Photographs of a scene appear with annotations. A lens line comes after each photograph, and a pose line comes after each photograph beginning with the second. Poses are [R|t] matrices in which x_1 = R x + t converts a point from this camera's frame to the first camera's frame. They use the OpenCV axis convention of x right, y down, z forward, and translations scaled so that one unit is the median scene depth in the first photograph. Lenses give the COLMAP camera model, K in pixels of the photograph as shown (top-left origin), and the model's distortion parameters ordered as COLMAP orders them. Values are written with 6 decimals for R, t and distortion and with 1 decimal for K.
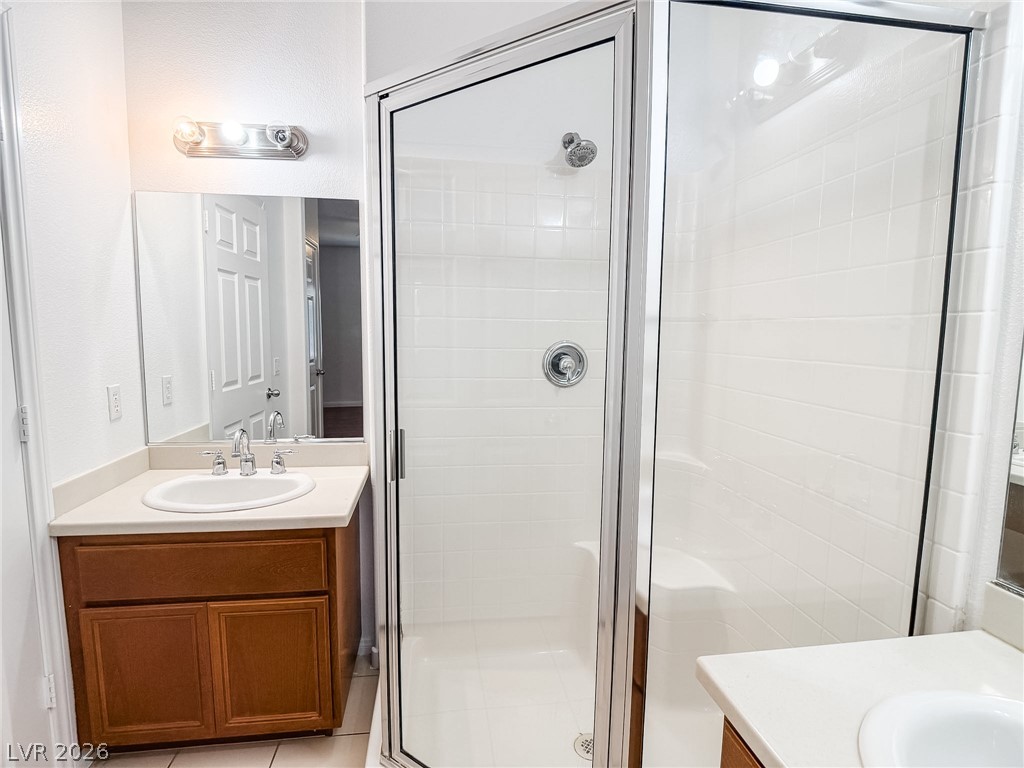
lens RADIAL K [[541.3, 0, 509.7], [0, 541.3, 387.9], [0, 0, 1]] dist [-0.014093, -0.000578]
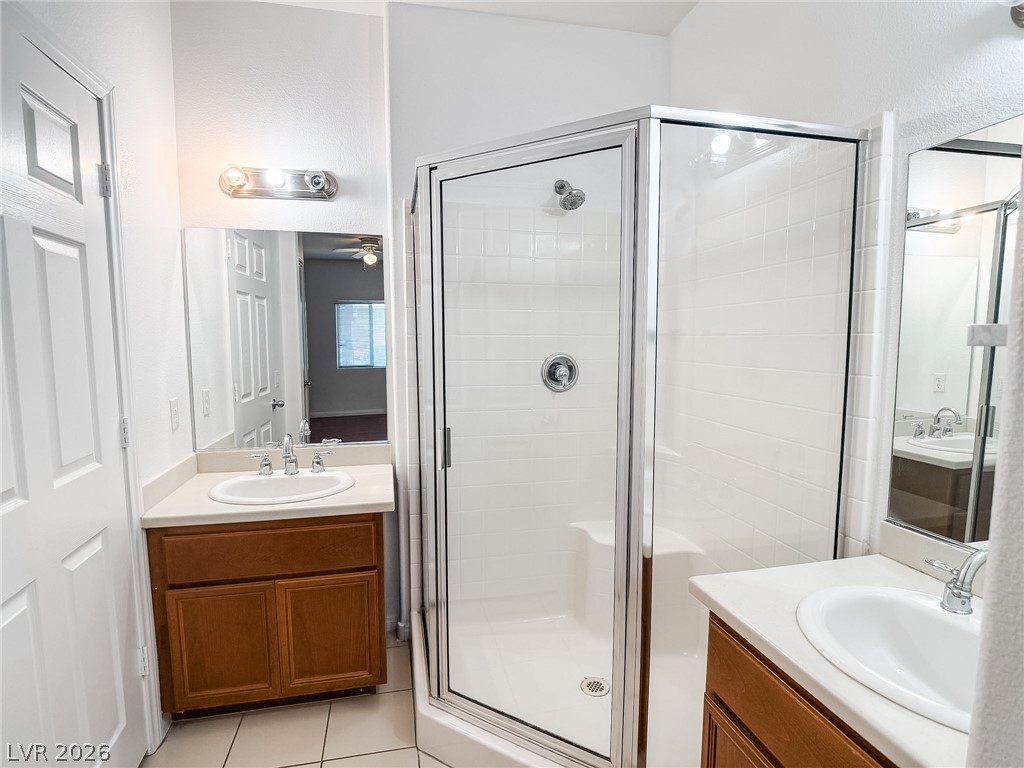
lens RADIAL K [[541.3, 0, 512.6], [0, 541.3, 385.8], [0, 0, 1]] dist [-0.014093, -0.000578]
pose [[0.996726, -0.020971, 0.078087, -0.123832], [0.022102, 0.999663, -0.013642, -0.001173], [-0.077774, 0.015323, 0.996853, -0.226228]]
